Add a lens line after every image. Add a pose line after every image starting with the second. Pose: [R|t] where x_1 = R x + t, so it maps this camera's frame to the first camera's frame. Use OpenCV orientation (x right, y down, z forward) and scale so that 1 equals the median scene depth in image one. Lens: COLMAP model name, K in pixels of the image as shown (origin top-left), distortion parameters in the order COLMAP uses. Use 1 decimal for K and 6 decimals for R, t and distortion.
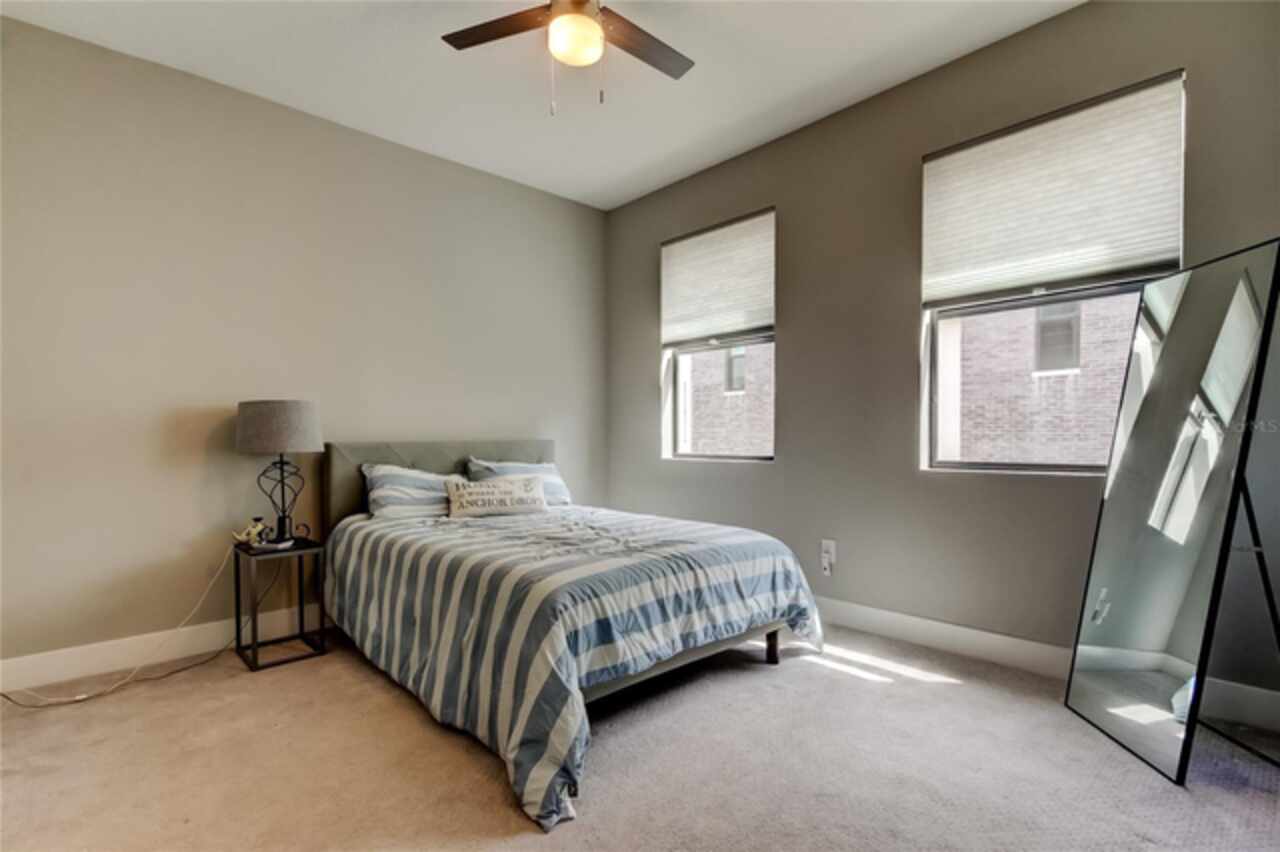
lens RADIAL K [[598.7, 0, 642.9], [0, 598.7, 438.5], [0, 0, 1]] dist [0.037480, -0.000820]
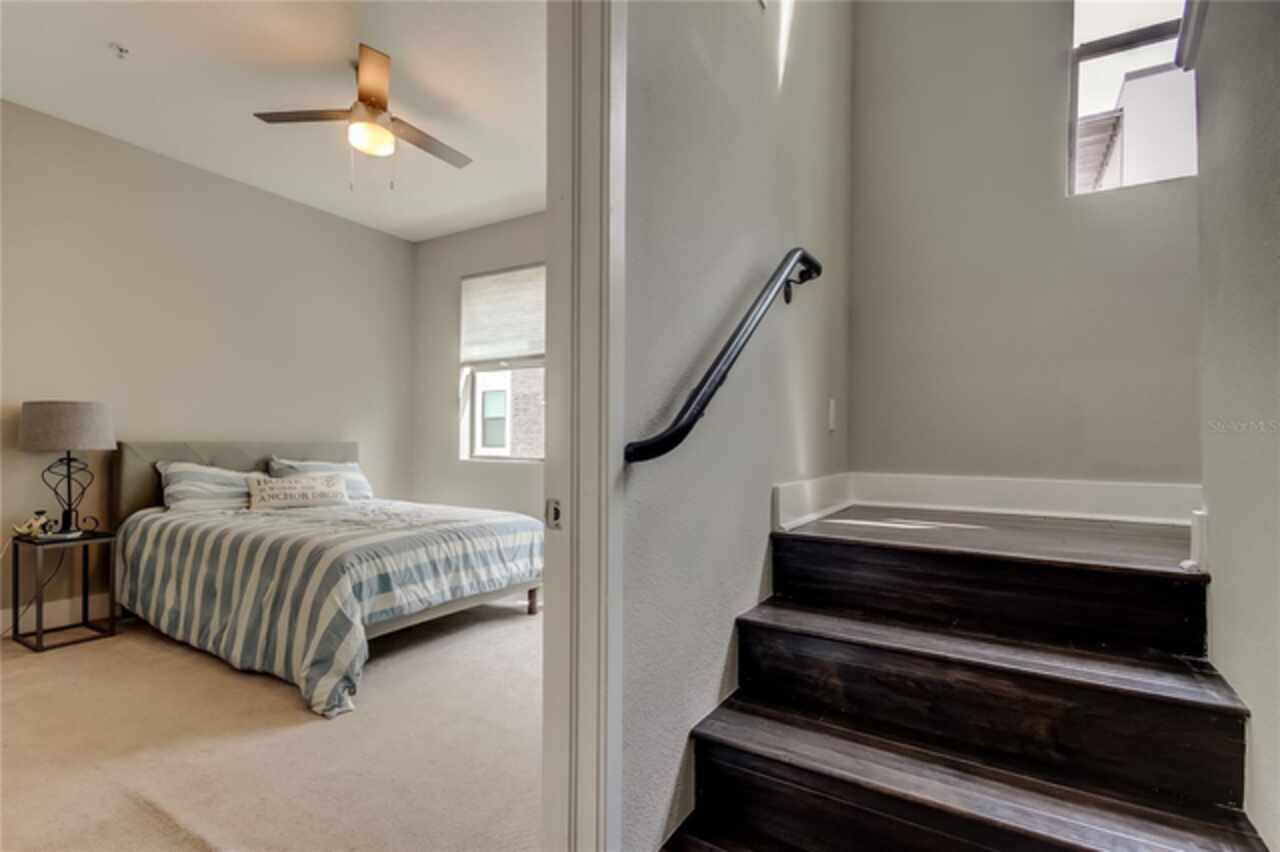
lens RADIAL K [[598.7, 0, 642.9], [0, 598.7, 438.5], [0, 0, 1]] dist [0.037480, -0.000820]
pose [[0.963553, 0.017461, 0.266947, 0.099633], [-0.014662, 0.999815, -0.012475, 0.002720], [-0.267115, 0.008107, 0.963631, -0.365490]]
